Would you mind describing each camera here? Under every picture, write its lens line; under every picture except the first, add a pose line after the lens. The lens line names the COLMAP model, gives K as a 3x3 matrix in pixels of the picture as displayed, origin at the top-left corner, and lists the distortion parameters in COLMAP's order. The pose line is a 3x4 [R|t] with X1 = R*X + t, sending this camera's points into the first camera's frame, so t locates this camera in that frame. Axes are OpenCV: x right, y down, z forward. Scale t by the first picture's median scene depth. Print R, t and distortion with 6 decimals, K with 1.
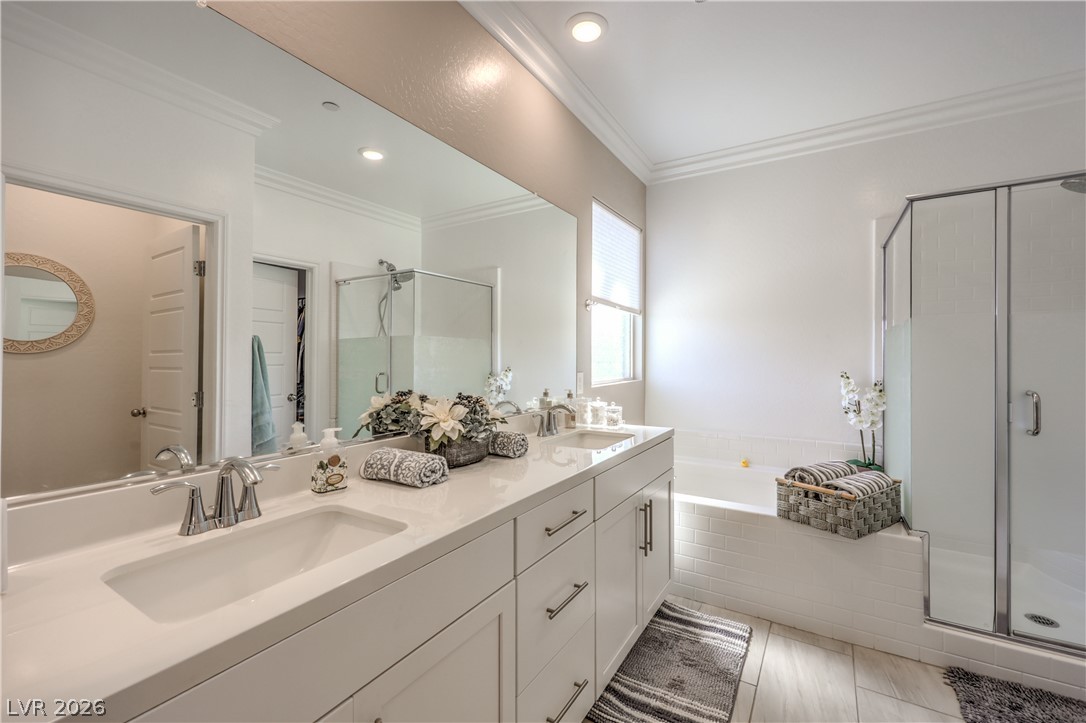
lens RADIAL K [[447.4, 0, 546.7], [0, 447.4, 358.1], [0, 0, 1]] dist [-0.000949, 0.000110]
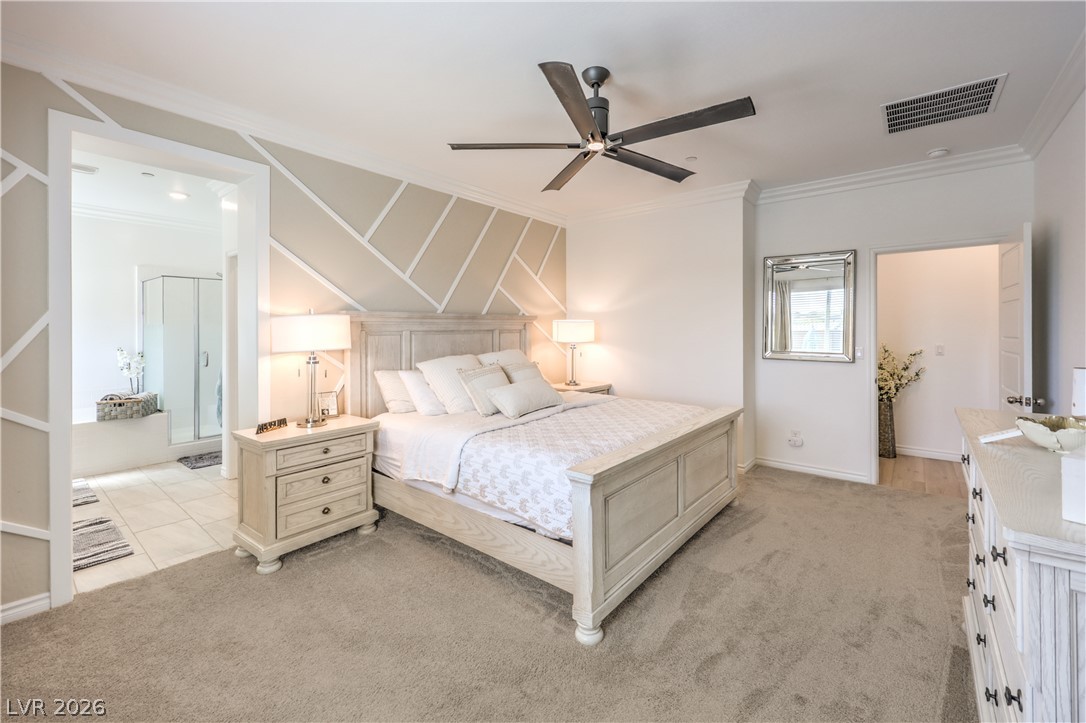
lens RADIAL K [[456.3, 0, 541.9], [0, 456.3, 332.5], [0, 0, 1]] dist [-0.000771, -0.000086]
pose [[0.135451, -0.001639, 0.990783, -1.253400], [0.004028, 0.999991, 0.001104, -0.032562], [-0.990776, 0.003841, 0.135457, -1.265110]]
